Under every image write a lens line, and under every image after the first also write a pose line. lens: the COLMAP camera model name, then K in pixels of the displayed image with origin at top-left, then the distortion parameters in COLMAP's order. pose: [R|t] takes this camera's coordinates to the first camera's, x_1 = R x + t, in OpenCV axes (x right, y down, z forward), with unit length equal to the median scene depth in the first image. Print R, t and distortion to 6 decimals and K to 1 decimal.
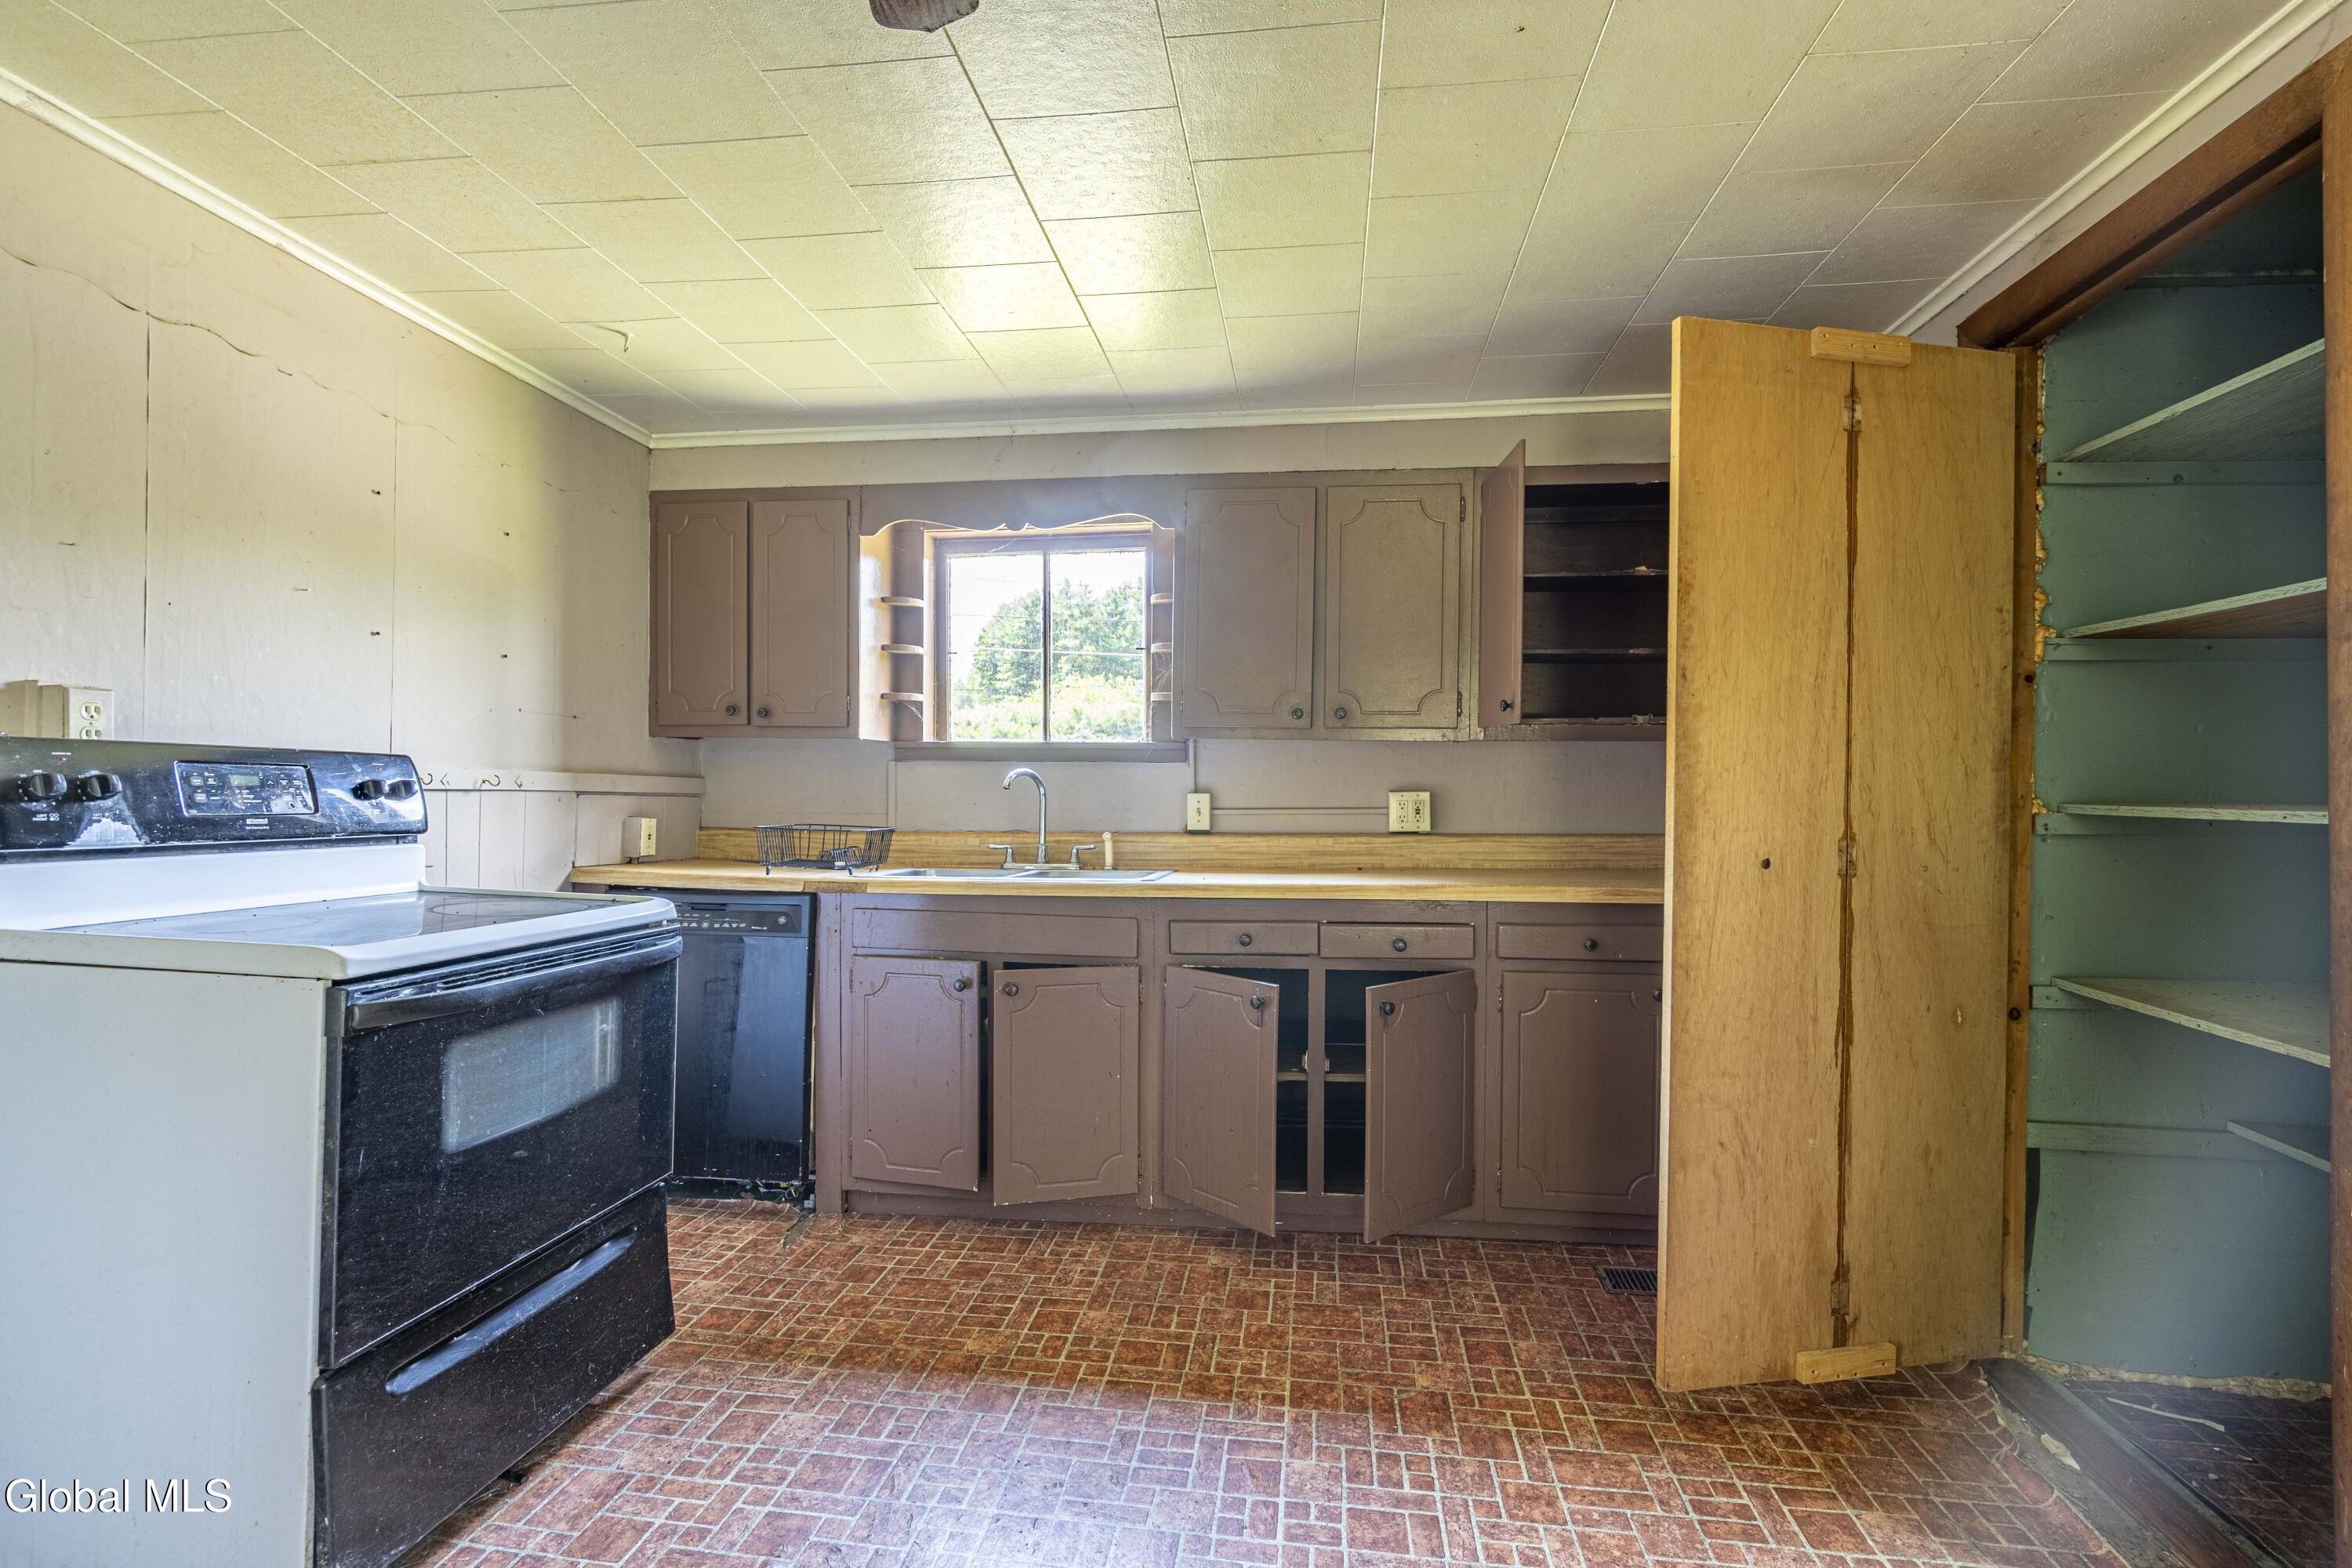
lens RADIAL K [[1073.6, 0, 1190.5], [0, 1073.6, 790.1], [0, 0, 1]] dist [-0.000497, 0.000231]
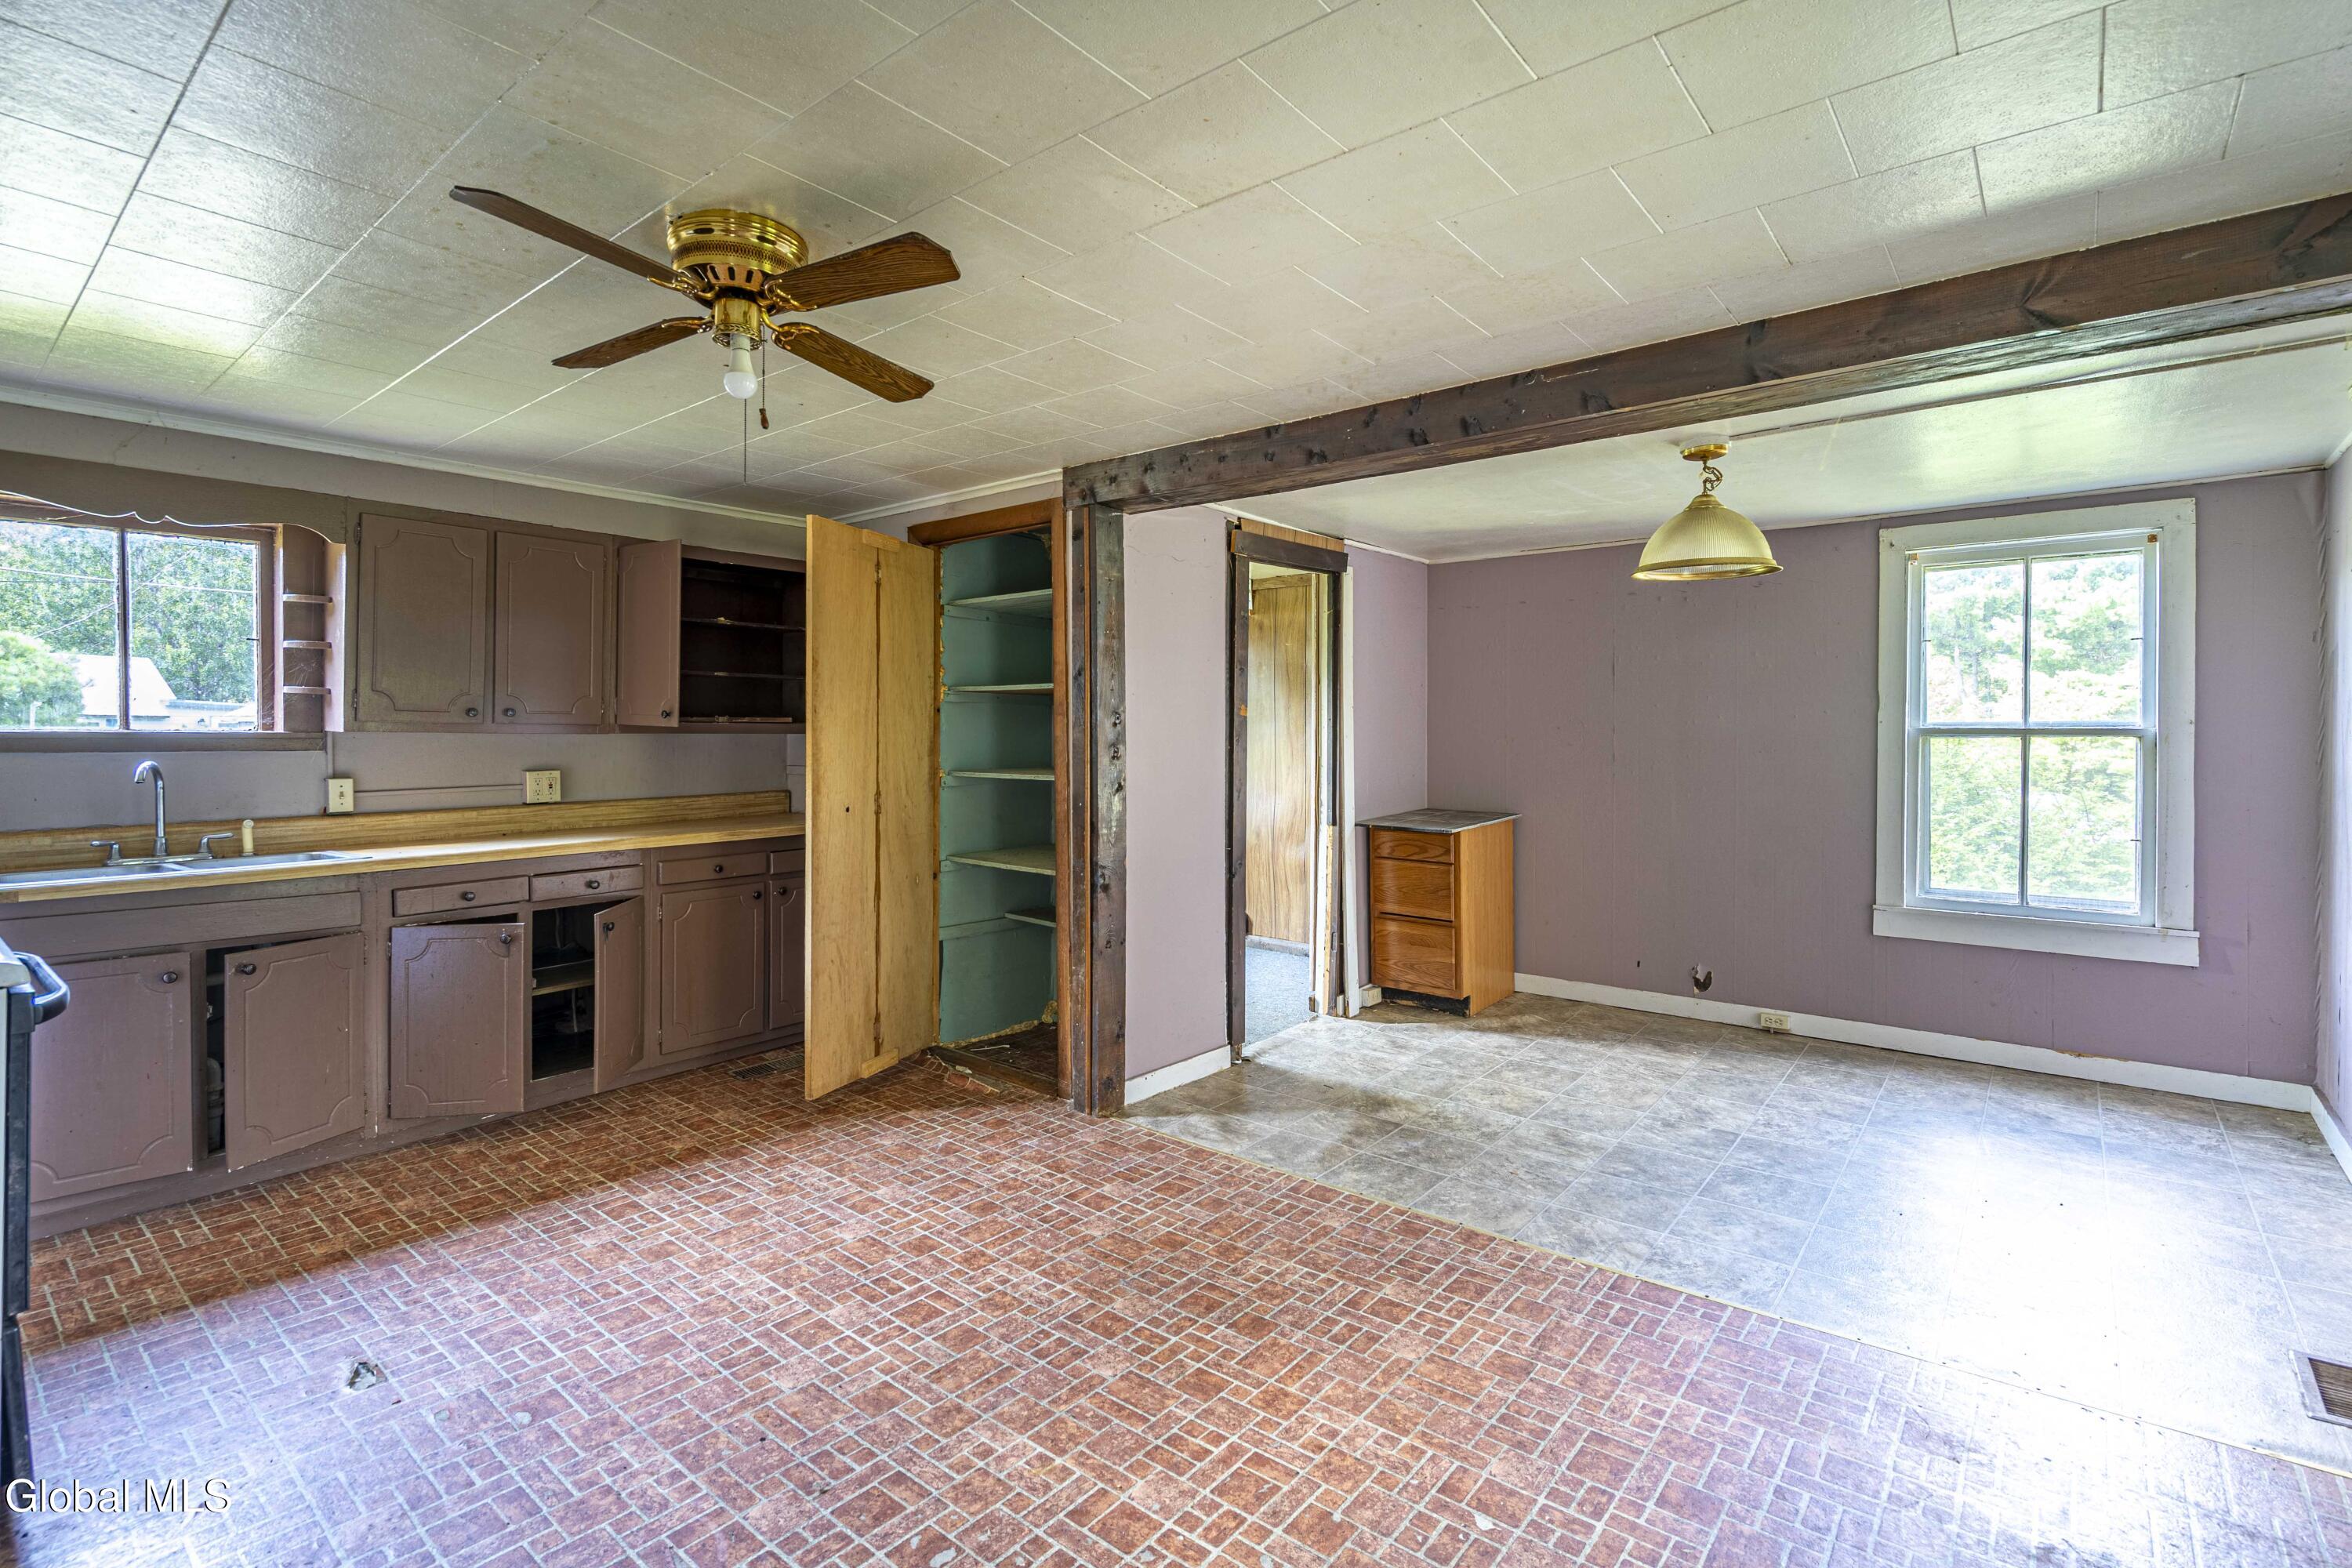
lens RADIAL K [[1088.1, 0, 1148.7], [0, 1088.1, 744.2], [0, 0, 1]] dist [-0.001584, 0.000182]
pose [[0.546766, -0.014942, 0.837152, -0.640594], [0.006656, 0.999887, 0.013499, -0.056834], [-0.837259, -0.001808, 0.546803, -0.405735]]
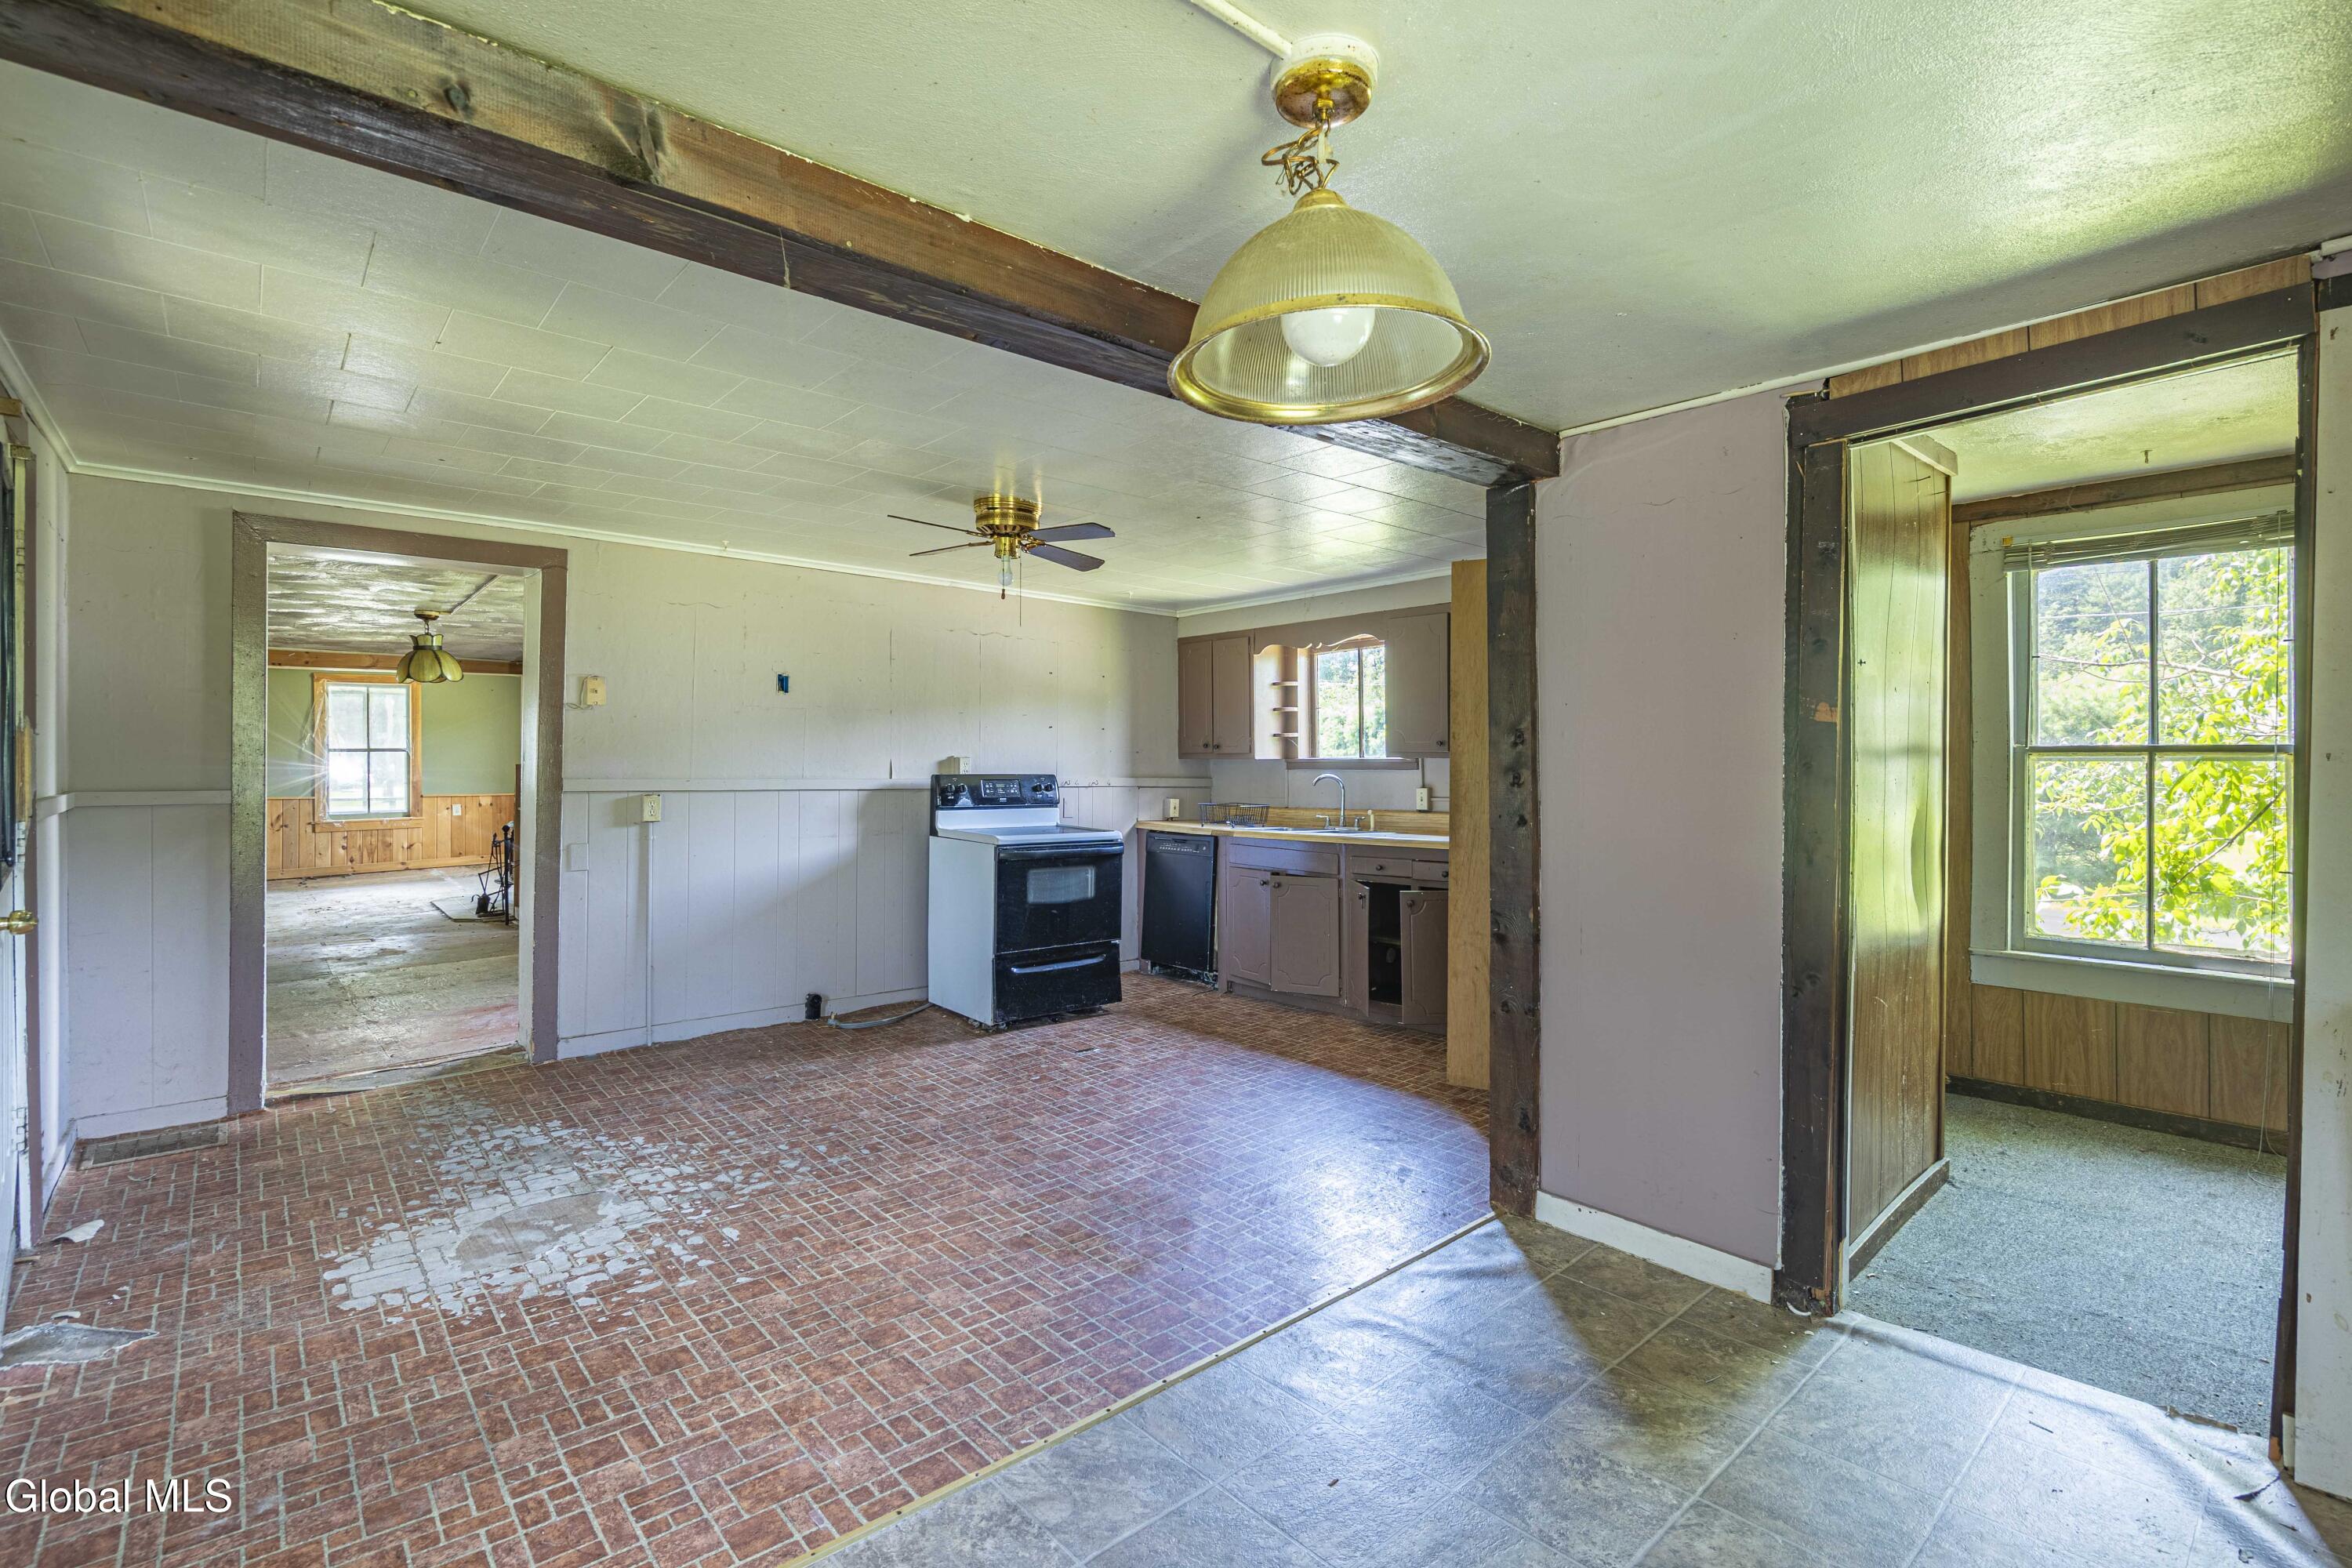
lens RADIAL K [[1073.4, 0, 1175.1], [0, 1073.4, 765.1], [0, 0, 1]] dist [-0.003901, -0.000171]
pose [[0.748185, -0.008872, -0.663431, 1.144790], [0.005944, 0.999960, -0.006669, -0.033419], [0.663464, 0.001046, 0.748208, -0.719033]]
